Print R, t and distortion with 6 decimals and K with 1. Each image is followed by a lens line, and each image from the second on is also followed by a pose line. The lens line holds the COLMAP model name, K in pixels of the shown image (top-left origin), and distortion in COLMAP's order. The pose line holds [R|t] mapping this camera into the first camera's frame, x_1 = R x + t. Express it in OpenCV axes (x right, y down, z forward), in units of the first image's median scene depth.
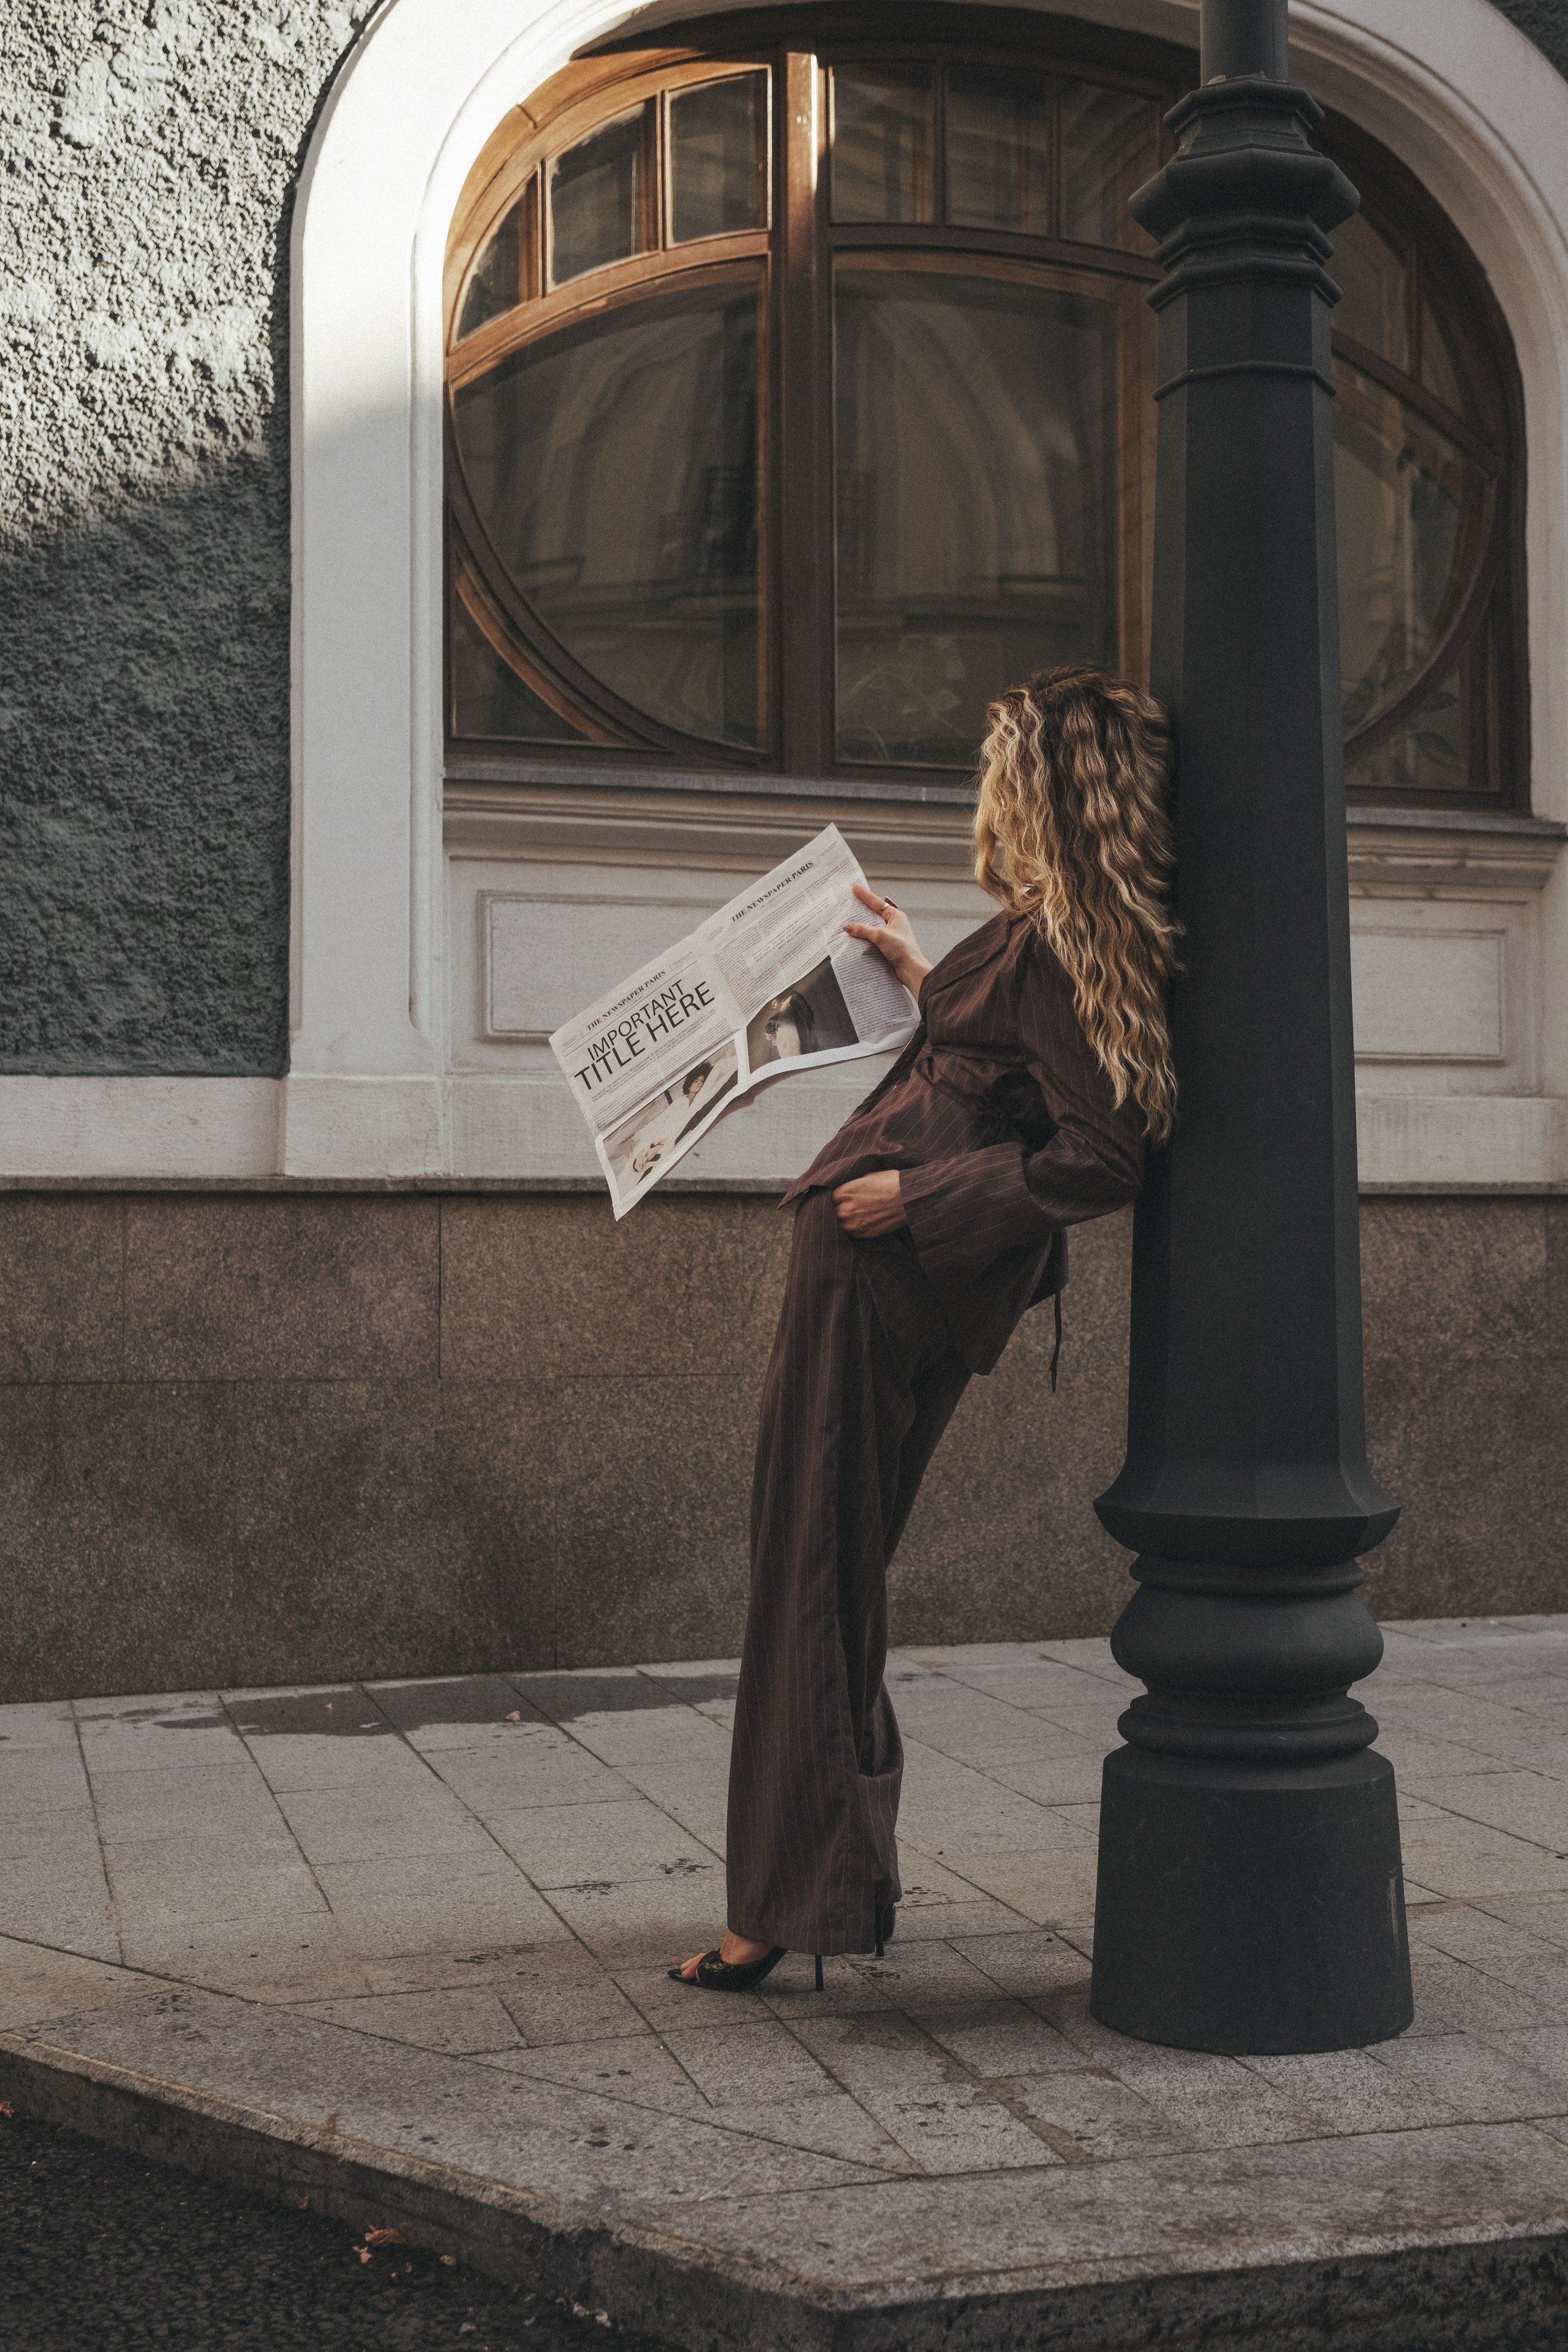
lens RADIAL K [[2861.3, 0, 776.8], [0, 2861.3, 1160.9], [0, 0, 1]] dist [-0.002724, 0.000000]
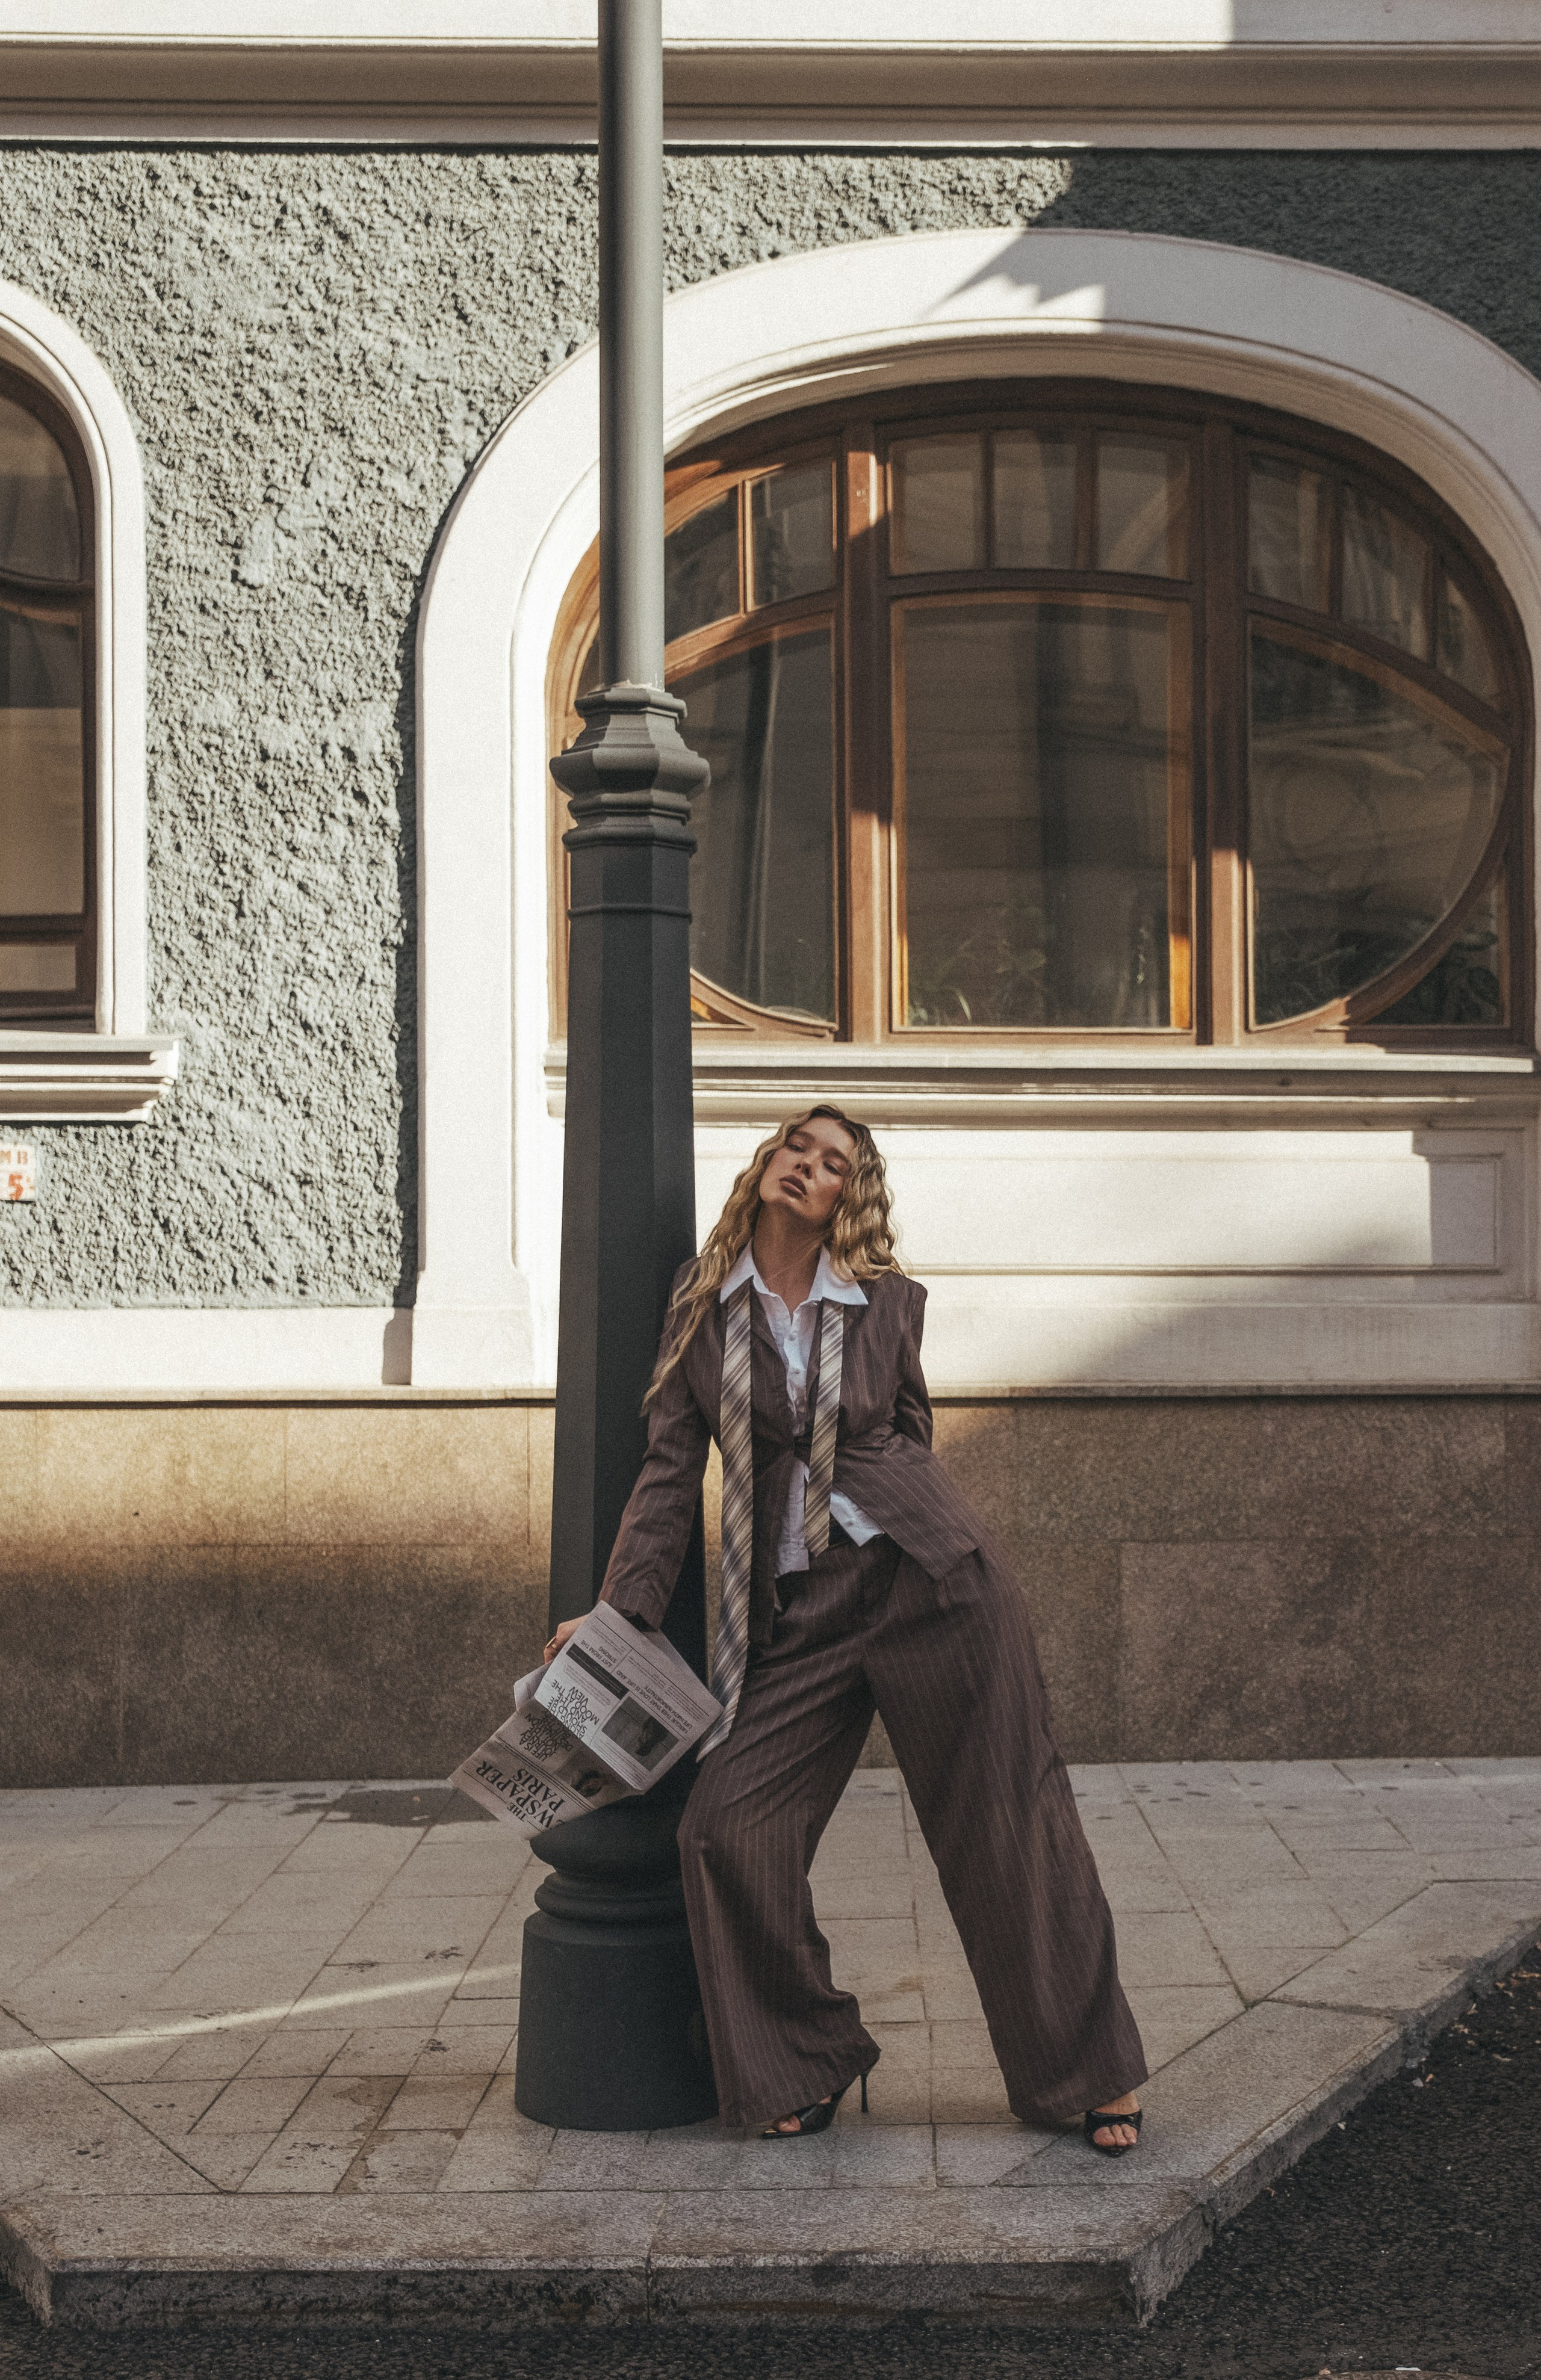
lens RADIAL K [[2725.0, 0, 887.7], [0, 2725.0, 1334.7], [0, 0, 1]] dist [-0.020373, 0.000000]
pose [[0.965760, 0.004226, -0.259402, 0.352303], [0.009225, 0.998676, 0.050613, -0.077613], [0.259272, -0.051273, 0.964442, -0.125160]]
